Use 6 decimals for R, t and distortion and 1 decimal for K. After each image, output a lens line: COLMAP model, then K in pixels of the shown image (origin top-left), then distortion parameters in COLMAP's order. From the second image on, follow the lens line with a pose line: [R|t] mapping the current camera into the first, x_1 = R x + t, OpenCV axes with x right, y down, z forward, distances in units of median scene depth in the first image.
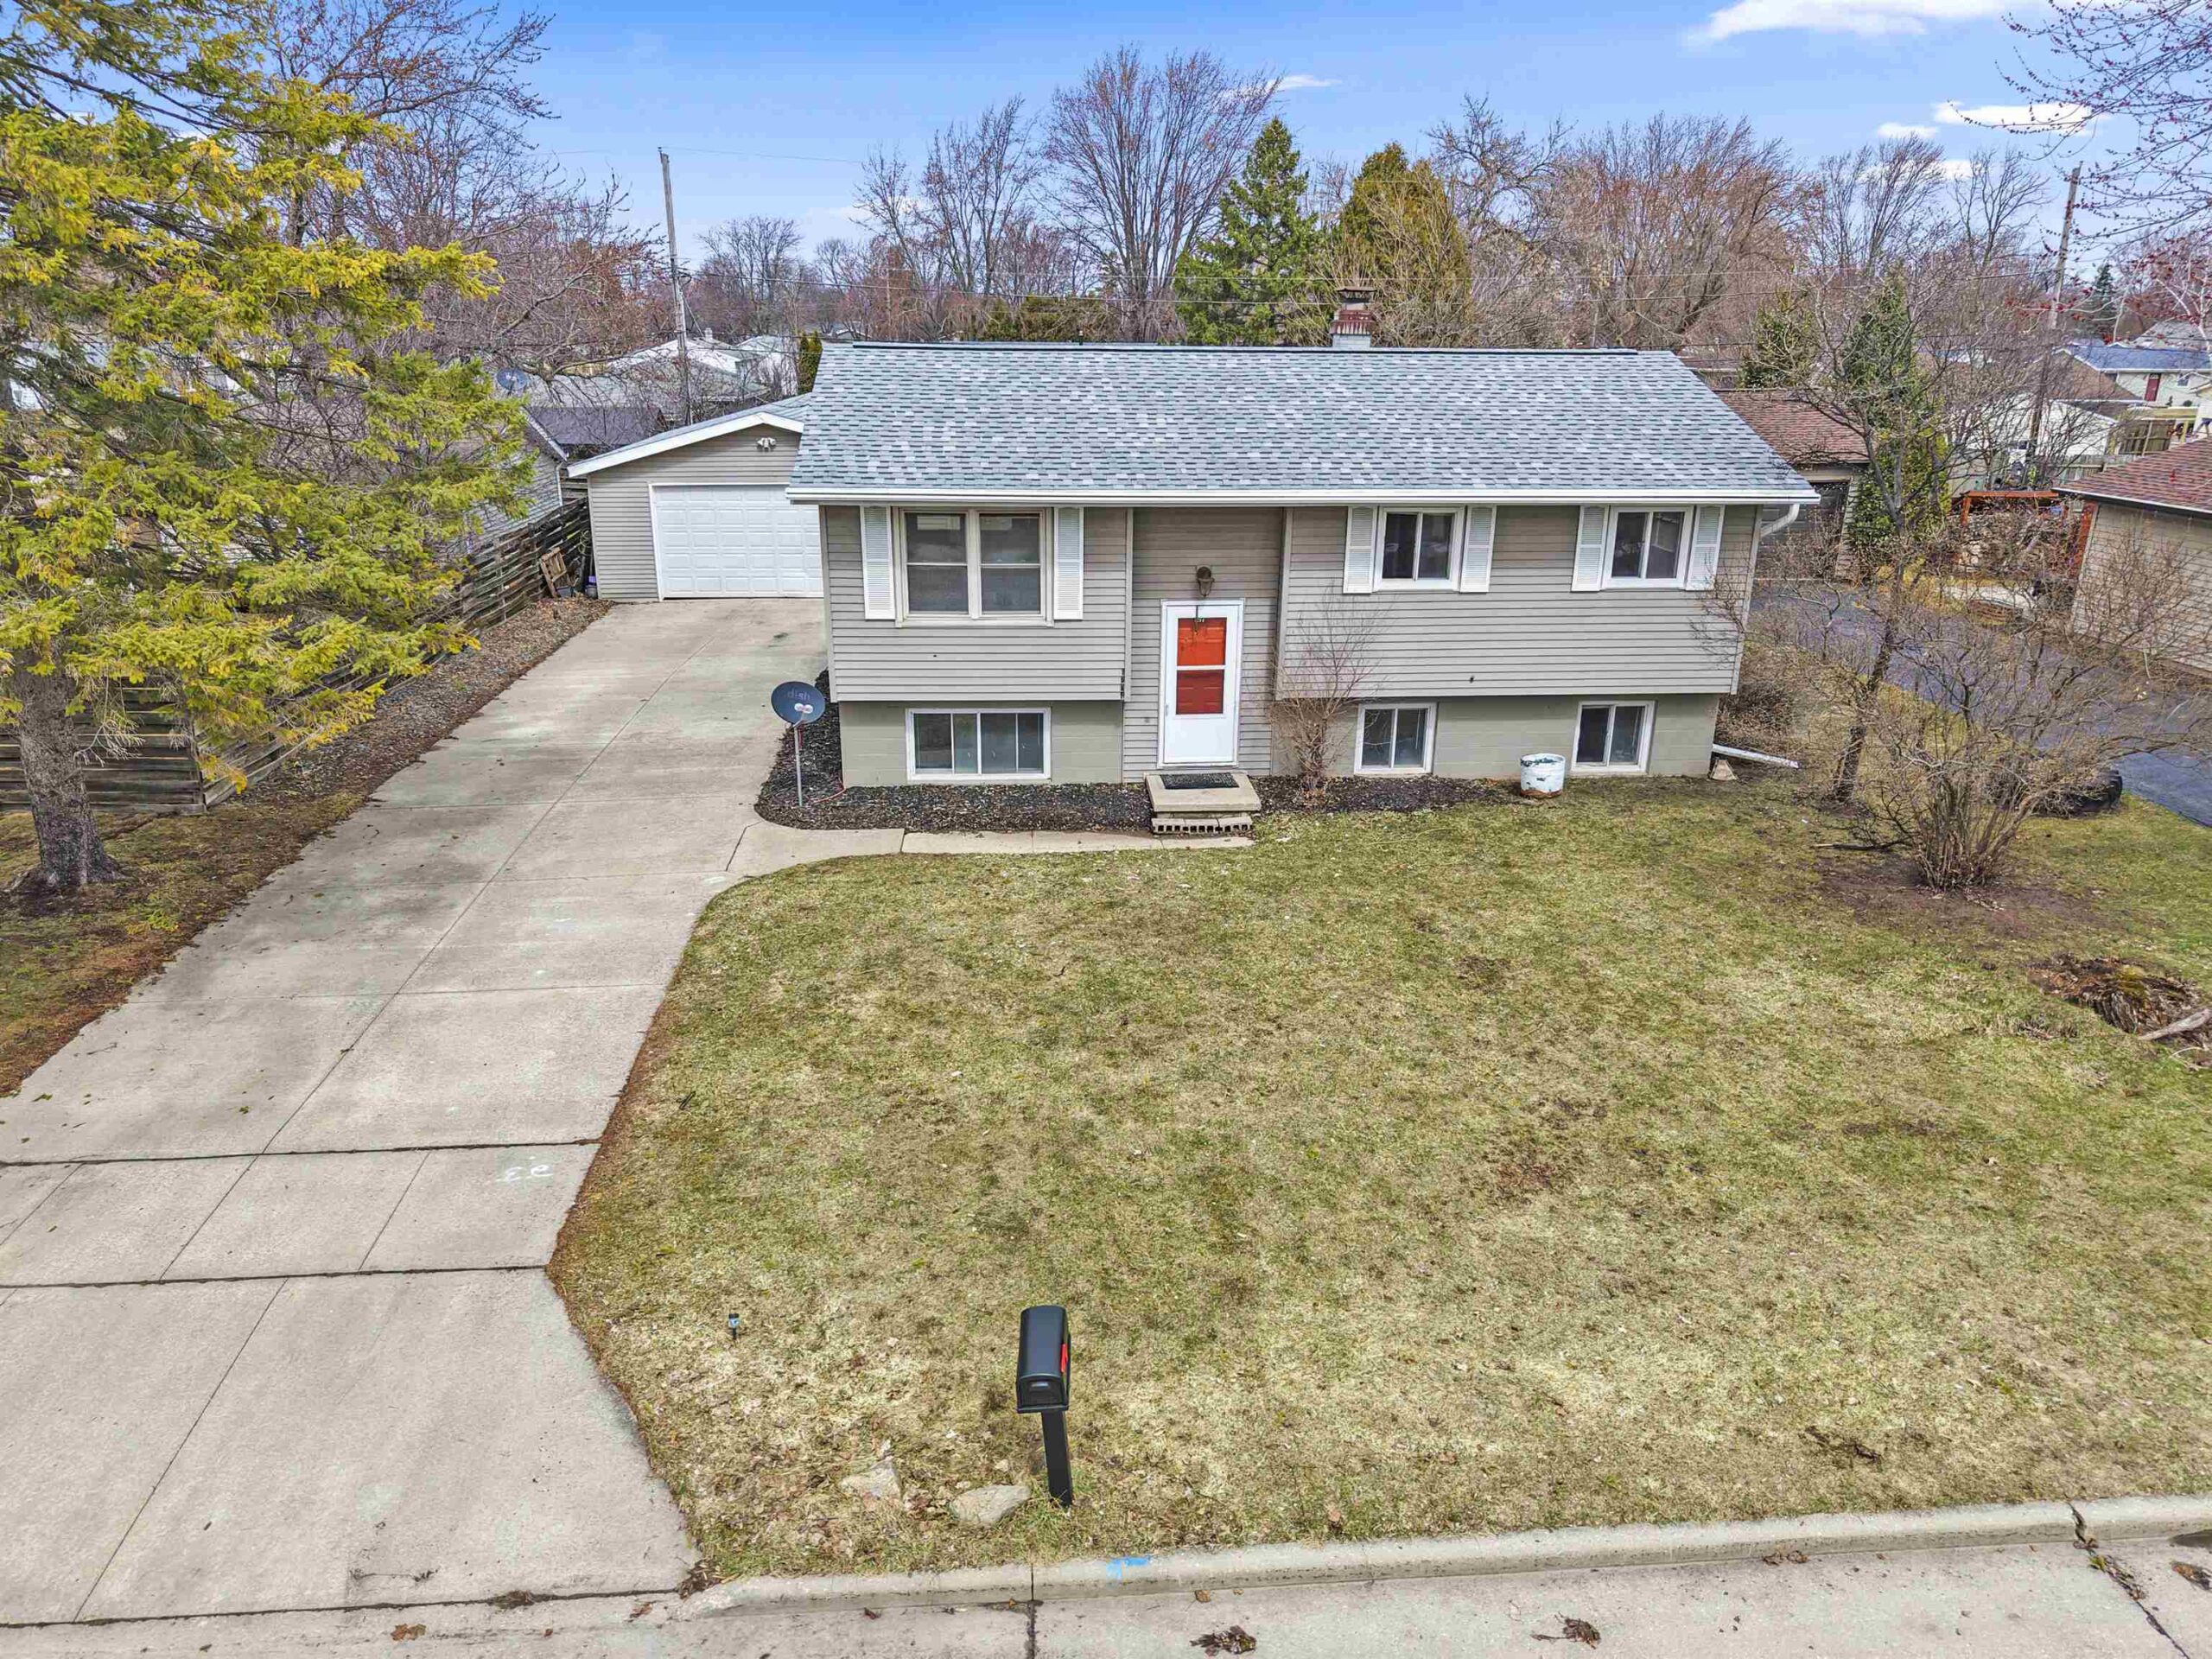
lens RADIAL K [[1477.0, 0, 1106.0], [0, 1477.0, 829.5], [0, 0, 1]] dist [0.021360, -0.020606]
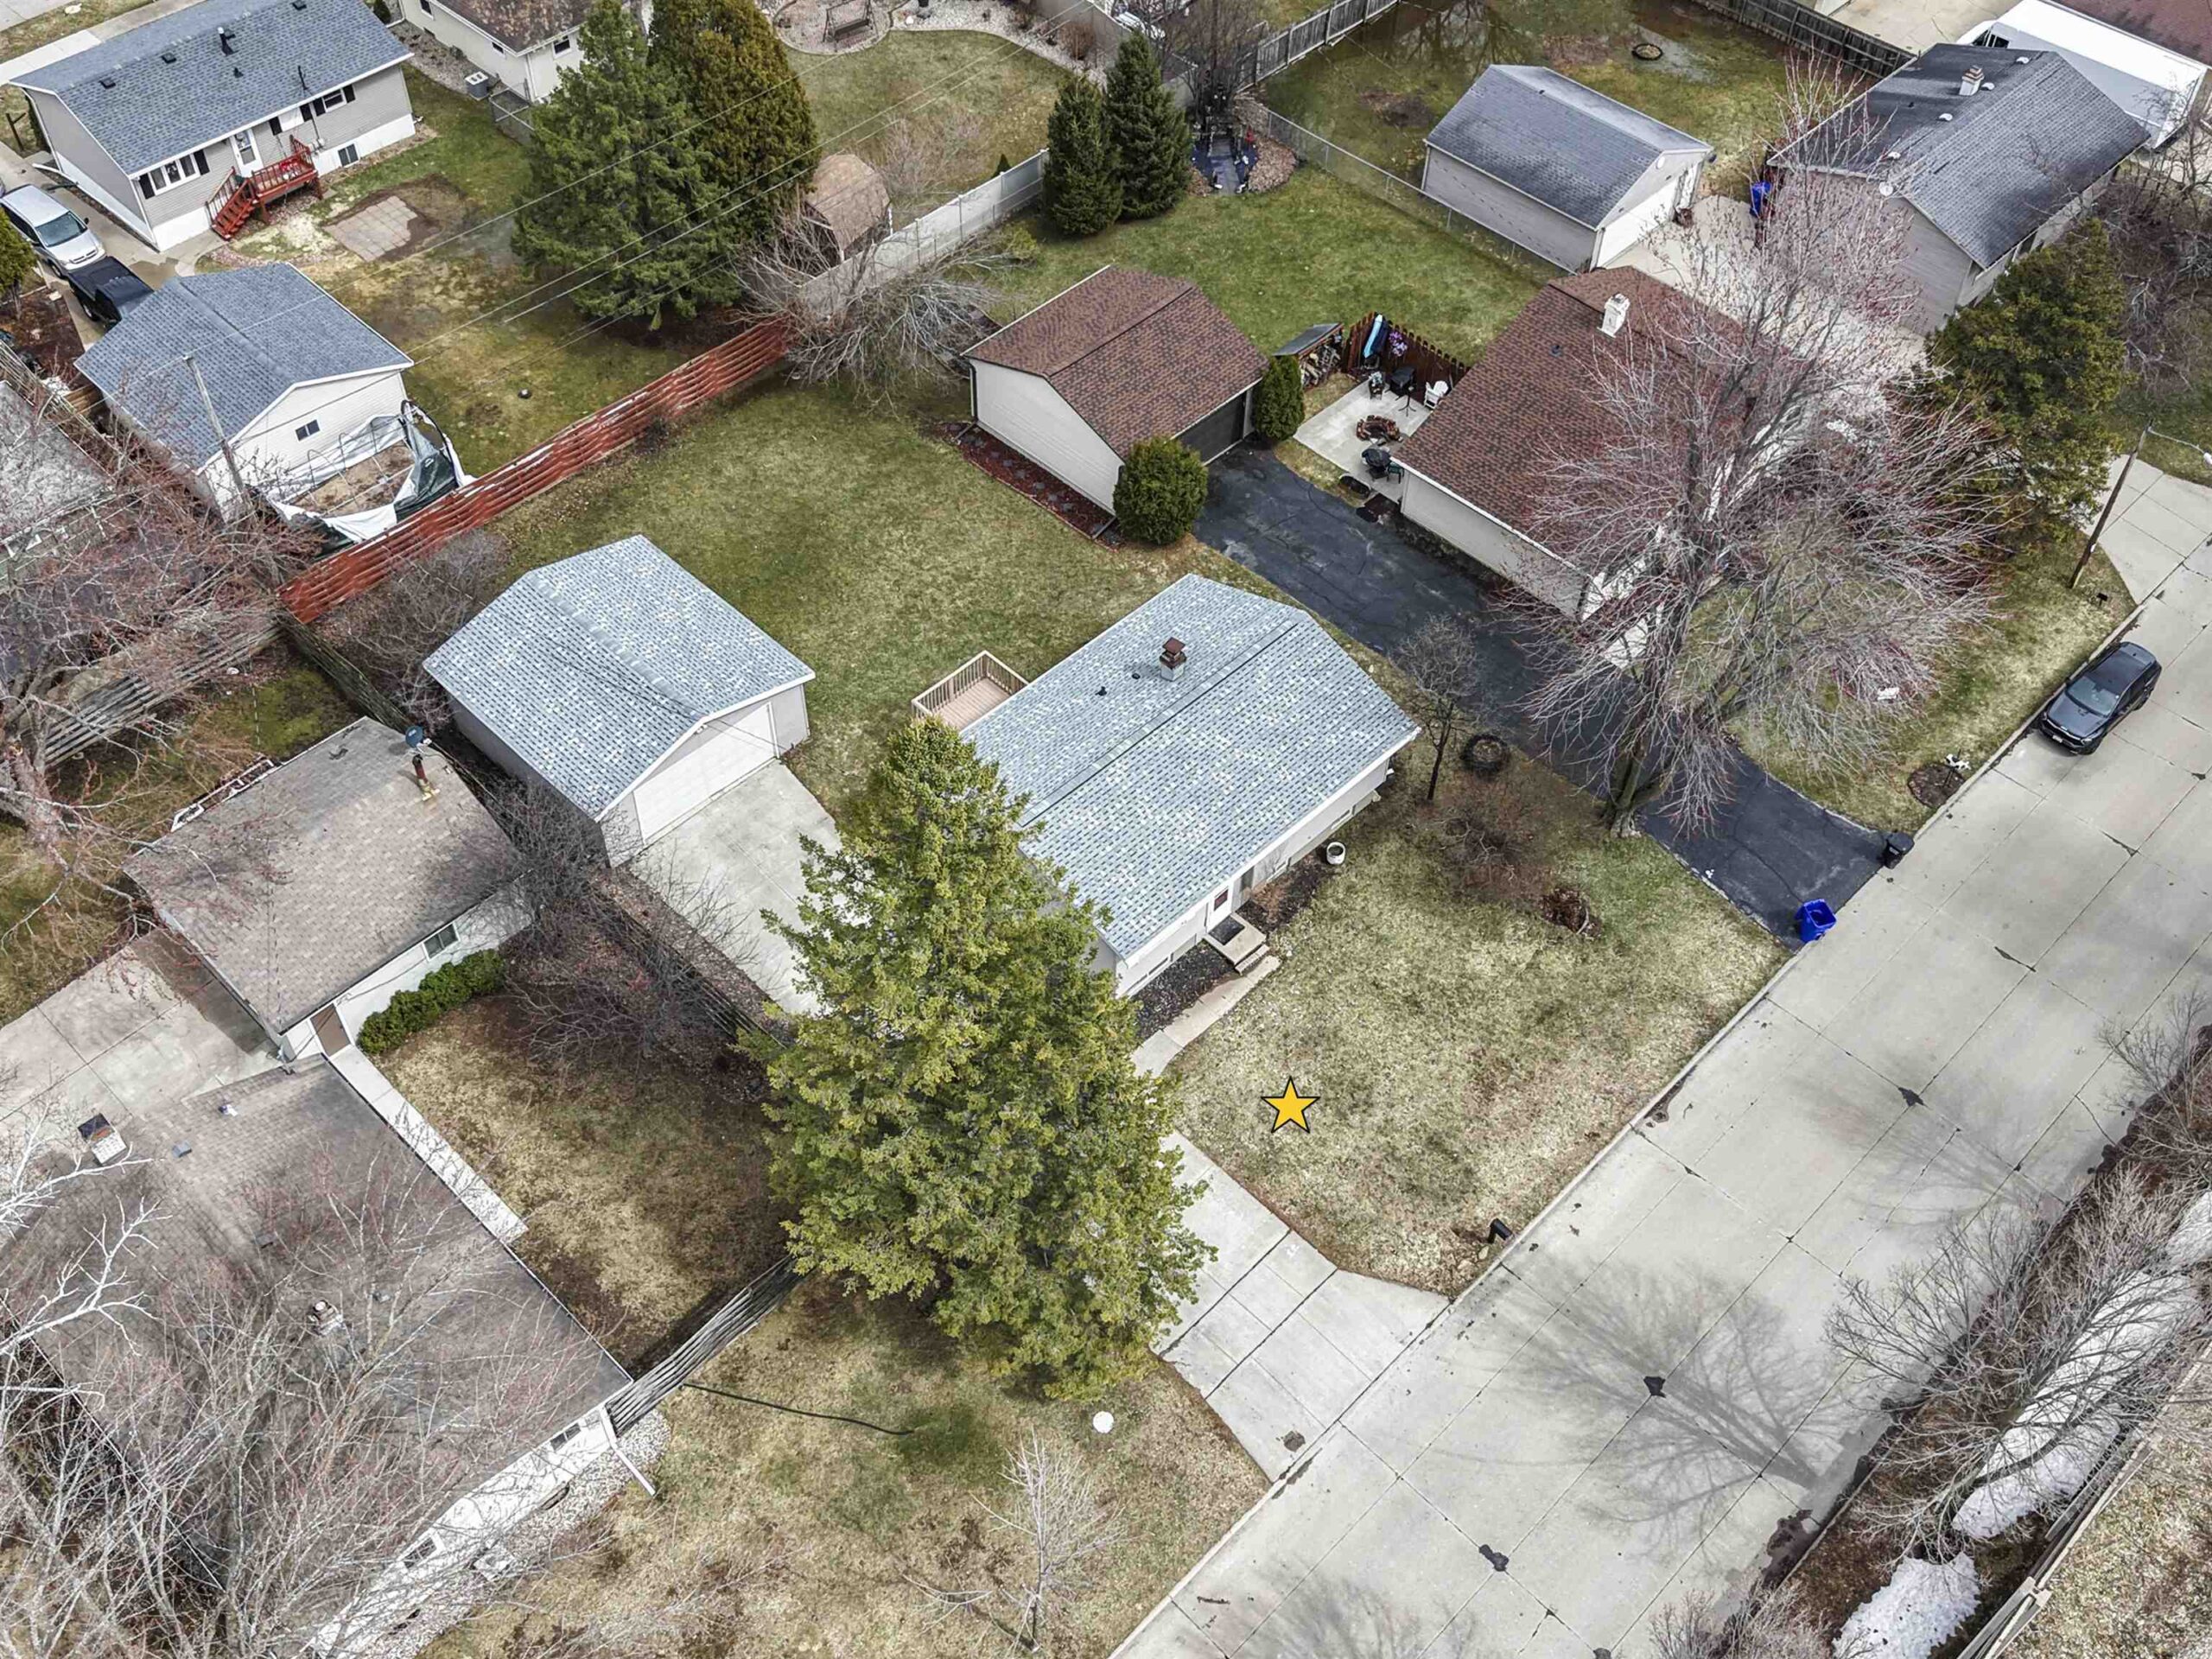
lens RADIAL K [[2119.2, 0, 1106.0], [0, 2119.2, 829.5], [0, 0, 1]] dist [0.135421, -0.301963]
pose [[0.754196, -0.501476, 0.423923, -1.497115], [0.206487, 0.793952, 0.571841, -2.232302], [-0.623339, -0.343746, 0.702344, -1.207440]]
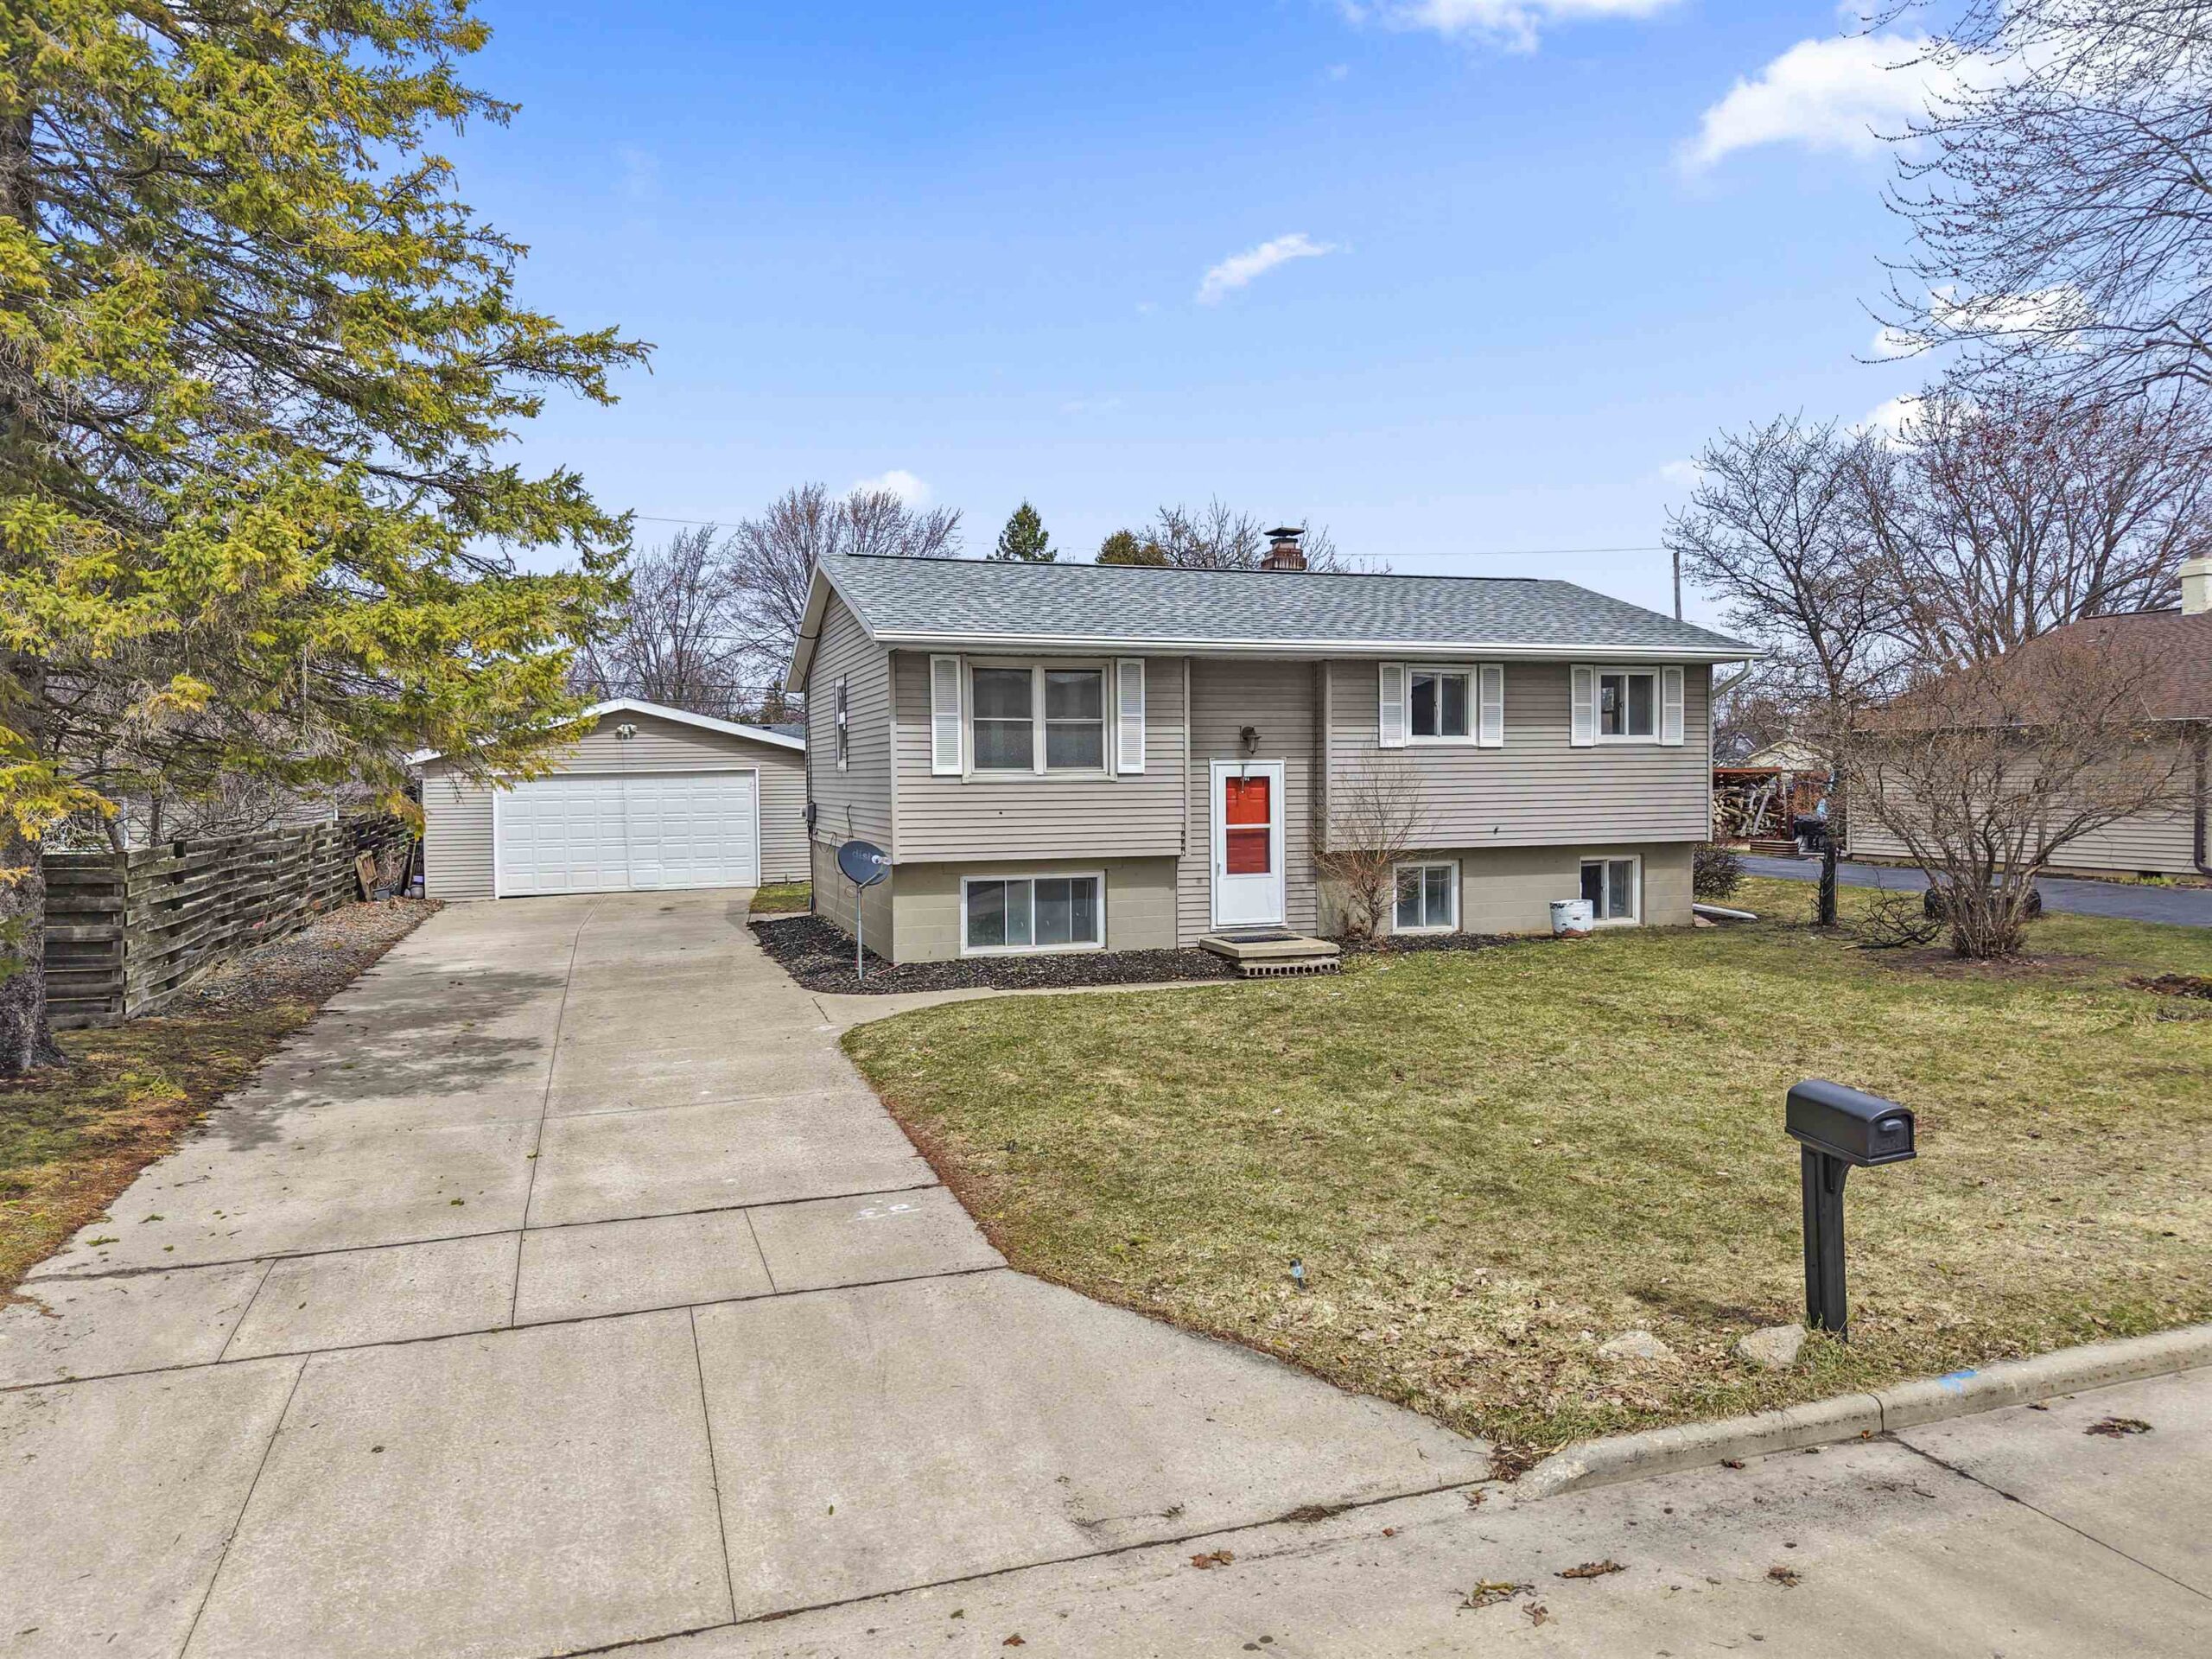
lens RADIAL K [[1477.0, 0, 1106.0], [0, 1477.0, 829.5], [0, 0, 1]] dist [0.021360, -0.020606]
pose [[0.968291, -0.029195, 0.248112, -0.300981], [0.099137, 0.956508, -0.274343, 0.170470], [-0.229312, 0.290242, 0.929073, 0.099839]]
